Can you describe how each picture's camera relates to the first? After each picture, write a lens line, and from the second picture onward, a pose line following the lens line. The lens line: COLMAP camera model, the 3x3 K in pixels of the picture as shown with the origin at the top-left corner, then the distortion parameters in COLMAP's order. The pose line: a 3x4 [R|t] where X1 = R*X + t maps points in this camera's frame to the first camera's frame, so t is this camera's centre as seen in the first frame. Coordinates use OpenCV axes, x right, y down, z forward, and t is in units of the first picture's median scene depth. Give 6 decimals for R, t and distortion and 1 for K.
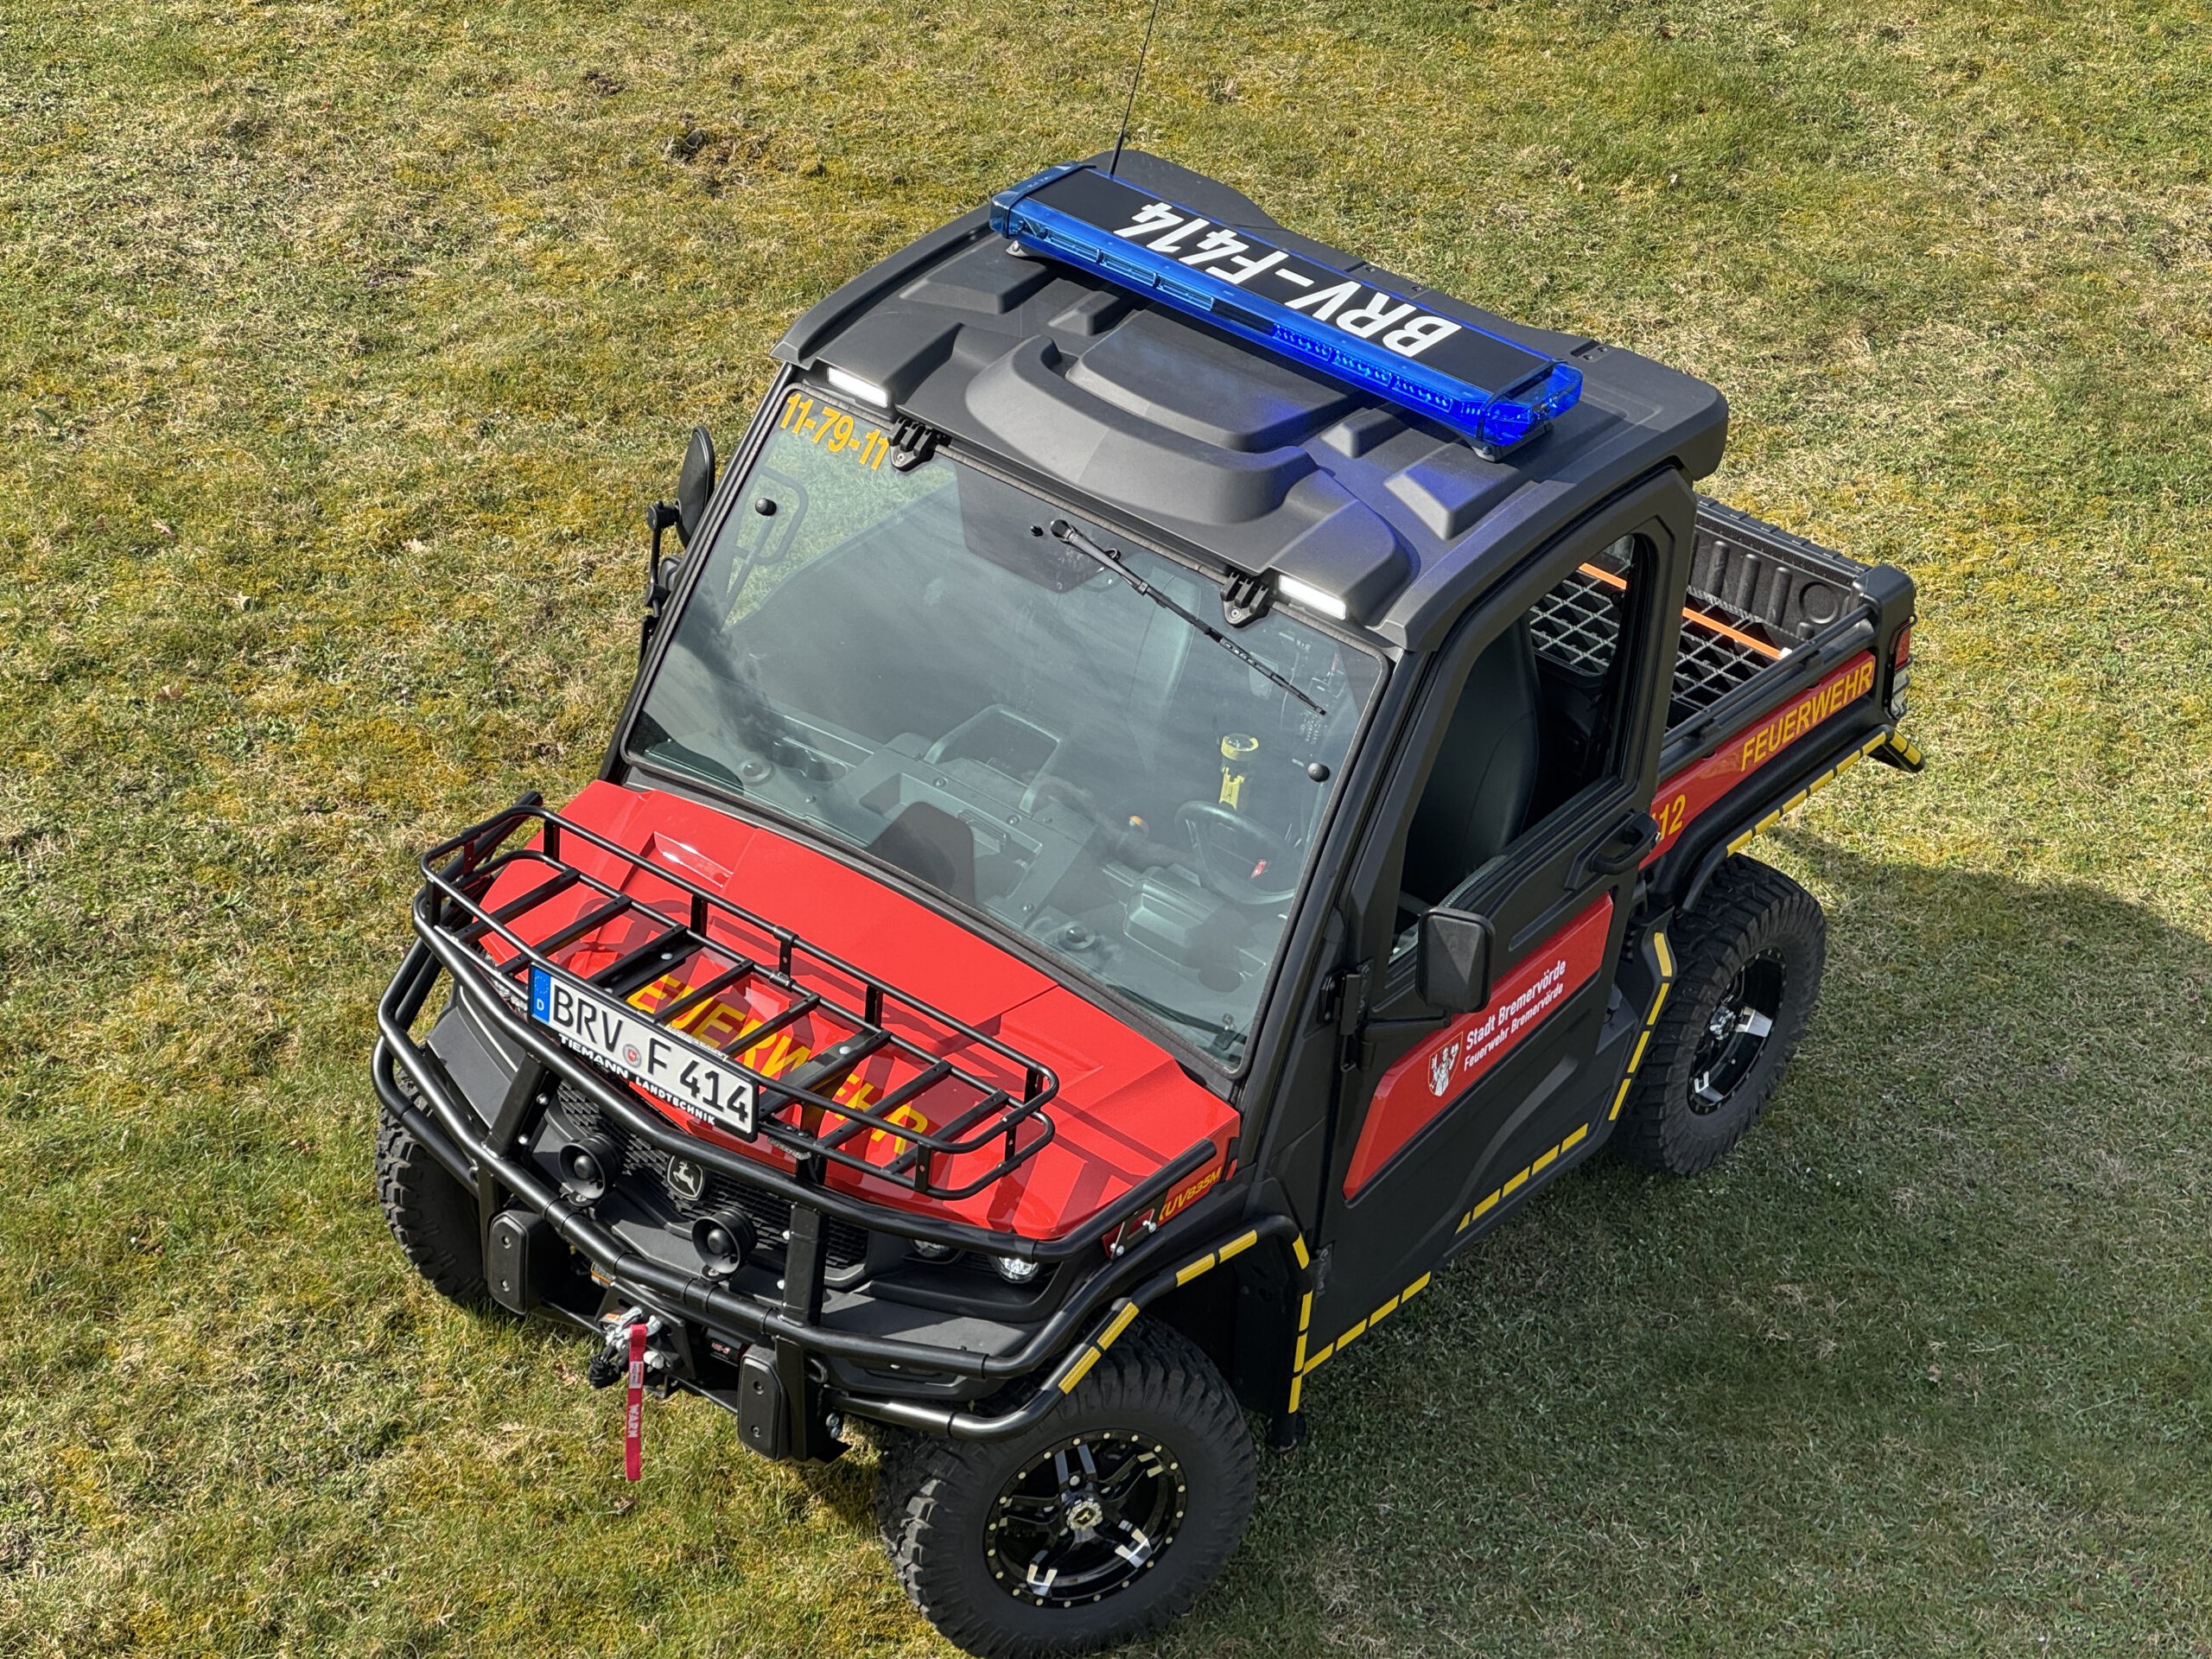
lens RADIAL K [[4637.7, 0, 1104.1], [0, 4637.7, 832.4], [0, 0, 1]] dist [-0.098195, 0.000000]
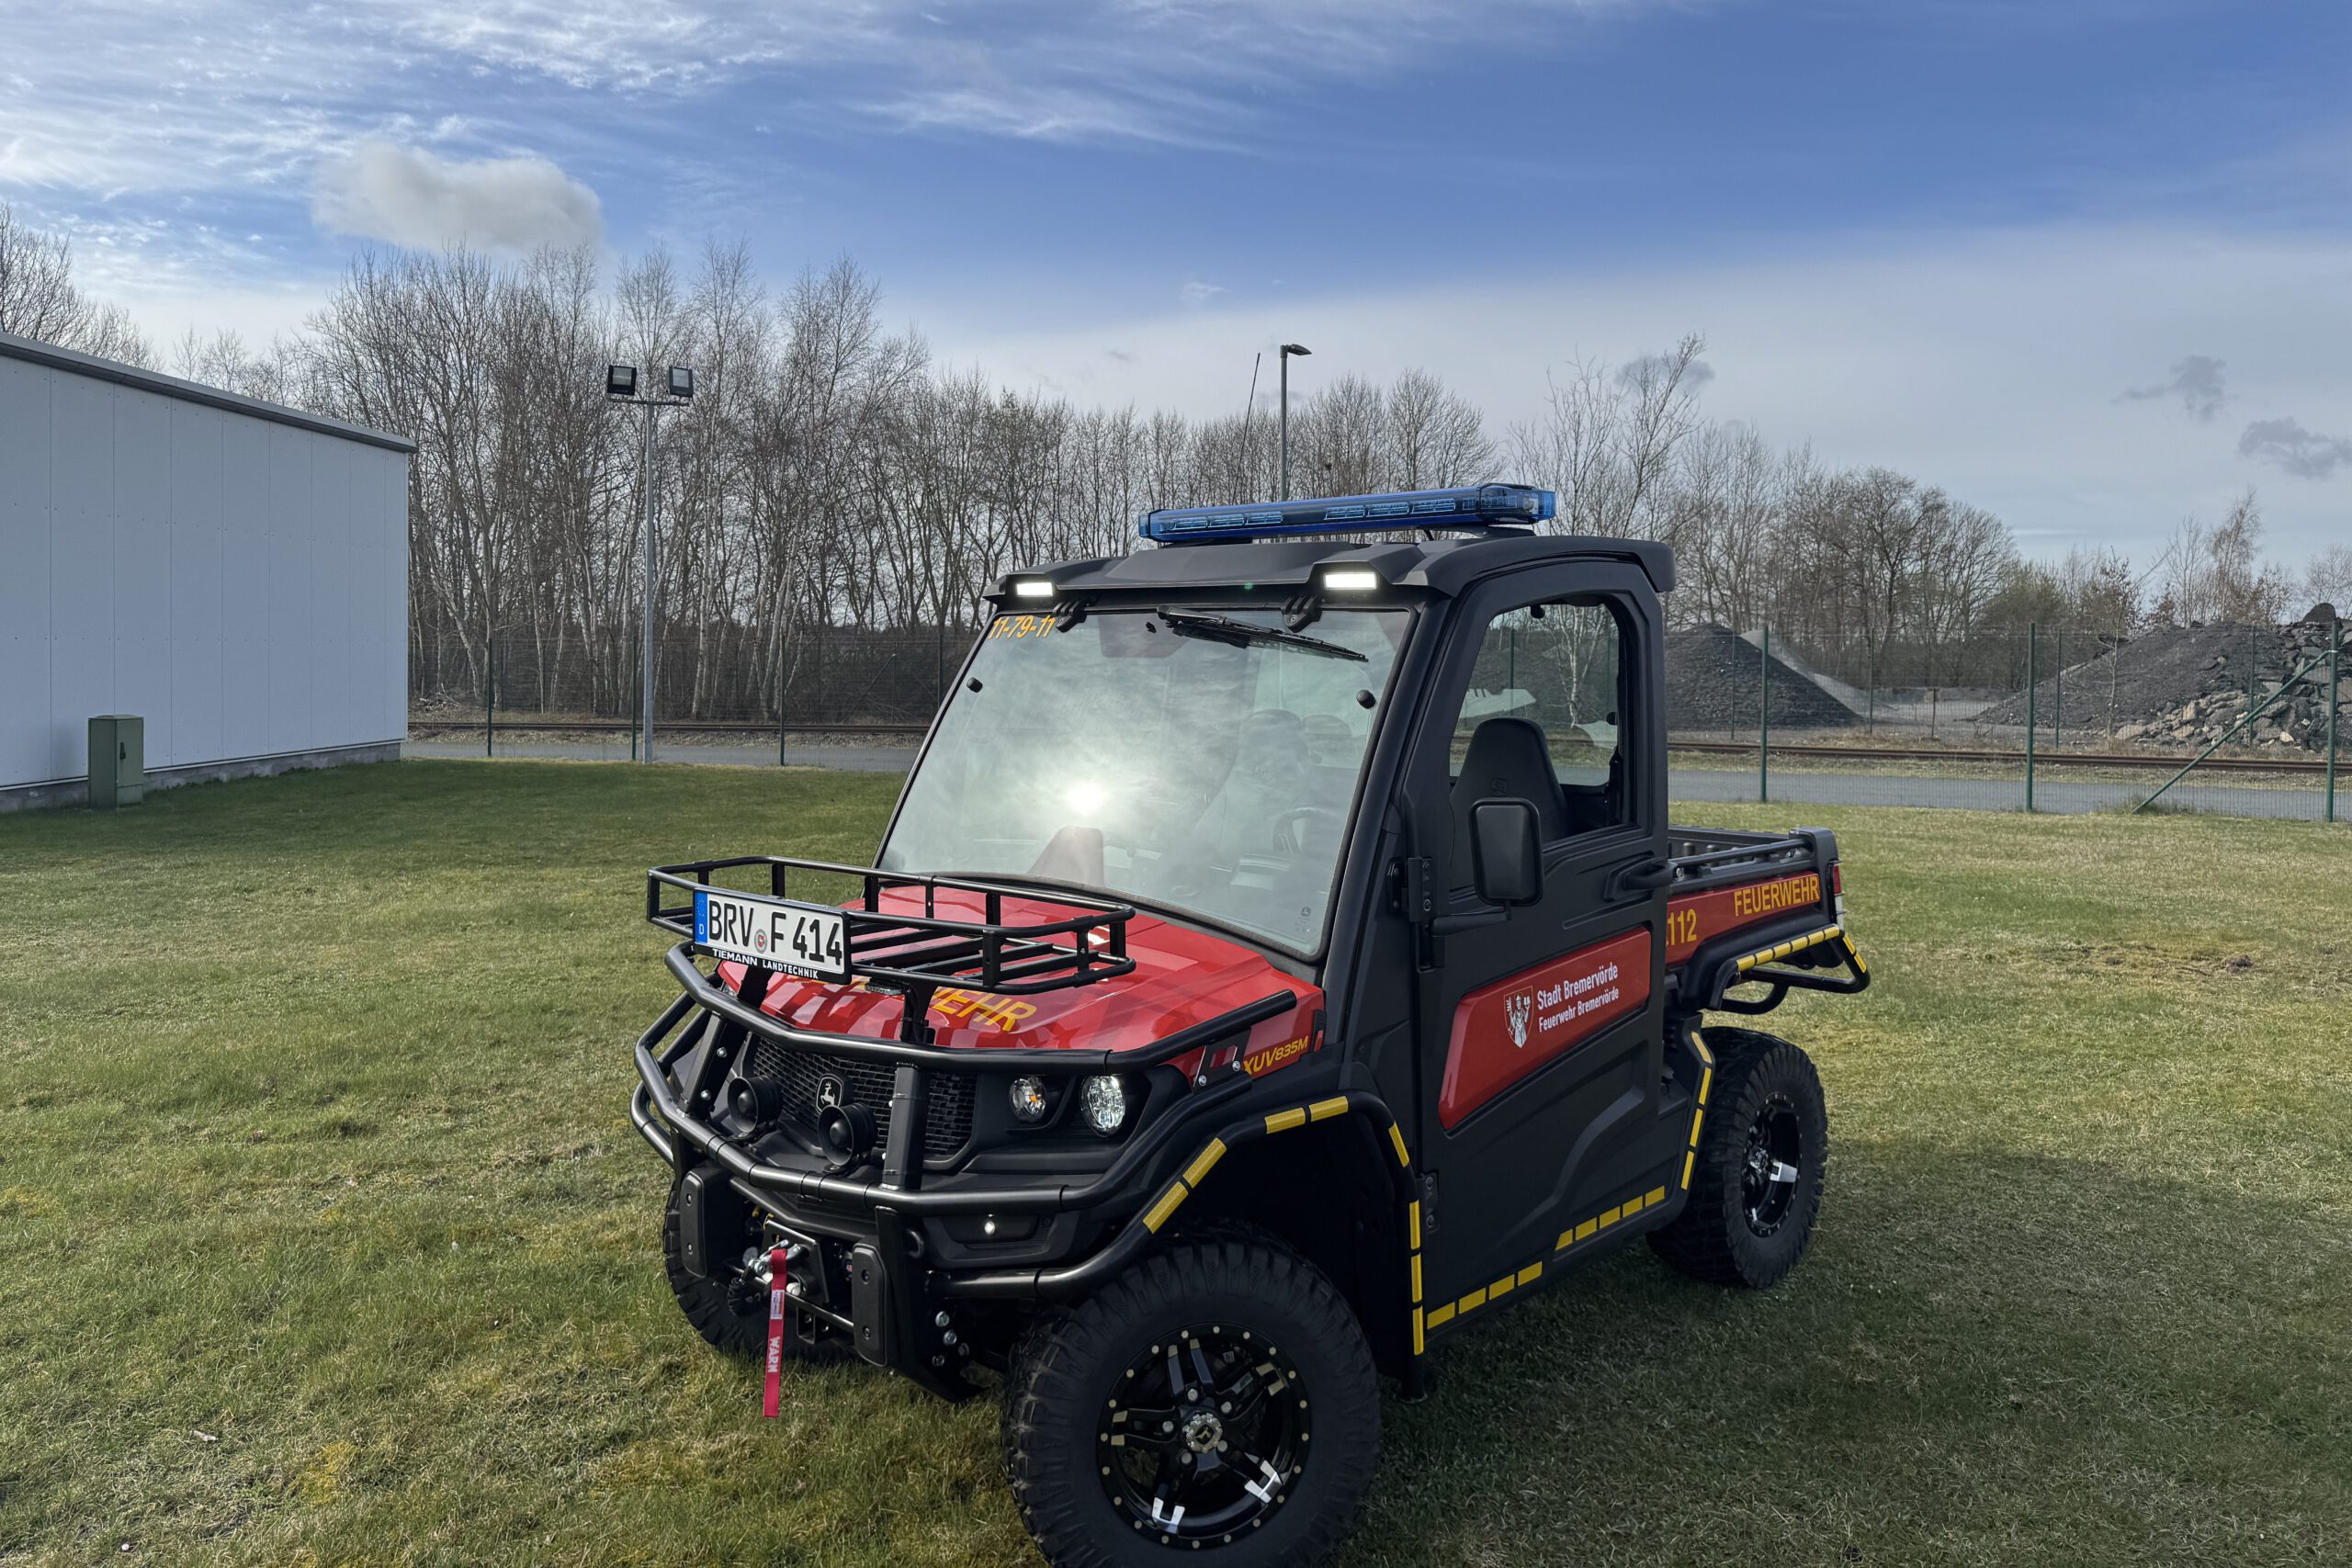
lens RADIAL K [[1635.8, 0, 1174.6], [0, 1635.8, 637.5], [0, 0, 1]] dist [-0.030683, -0.018038]
pose [[0.988517, -0.100272, -0.113046, 0.045090], [0.023346, 0.840468, -0.541358, 0.190774], [0.149295, 0.532503, 0.833158, 0.618215]]
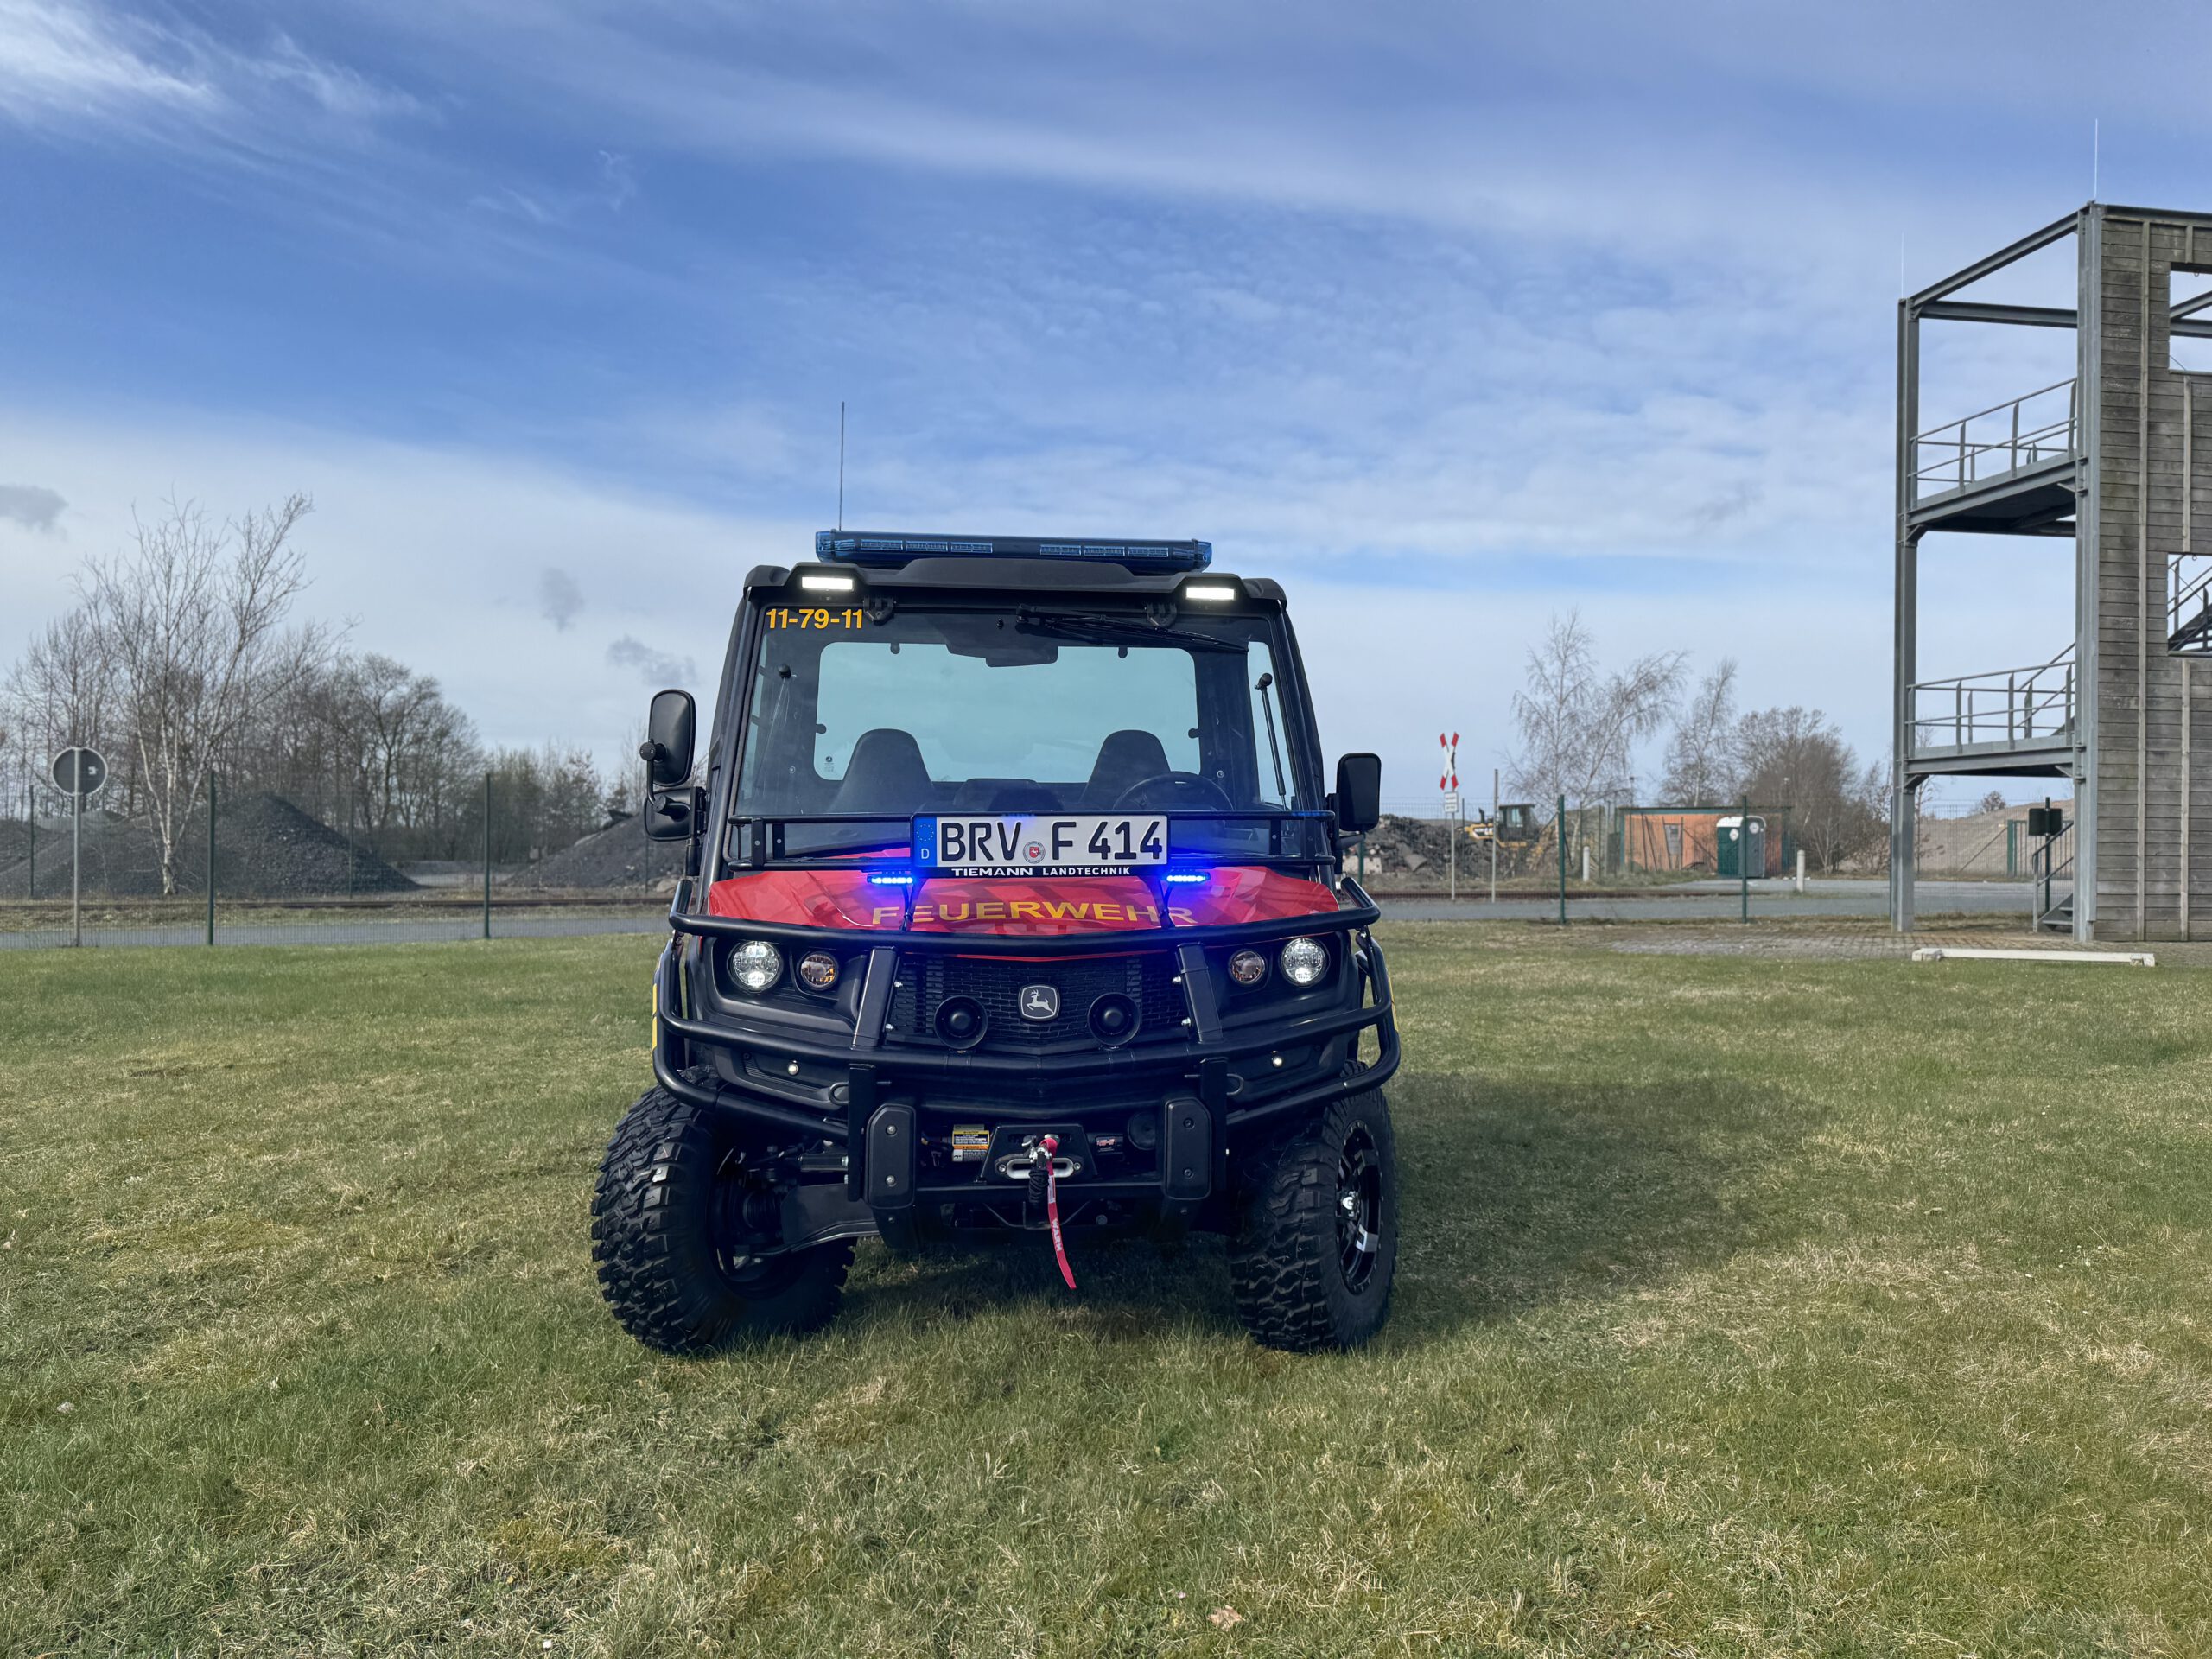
lens RADIAL K [[1536.8, 0, 1126.3], [0, 1536.8, 834.7], [0, 0, 1]] dist [-0.040079, 0.008661]
pose [[0.708847, -0.095372, 0.698885, -0.338770], [0.428132, 0.845602, -0.318841, 0.169565], [-0.560570, 0.525225, 0.640234, 0.698845]]
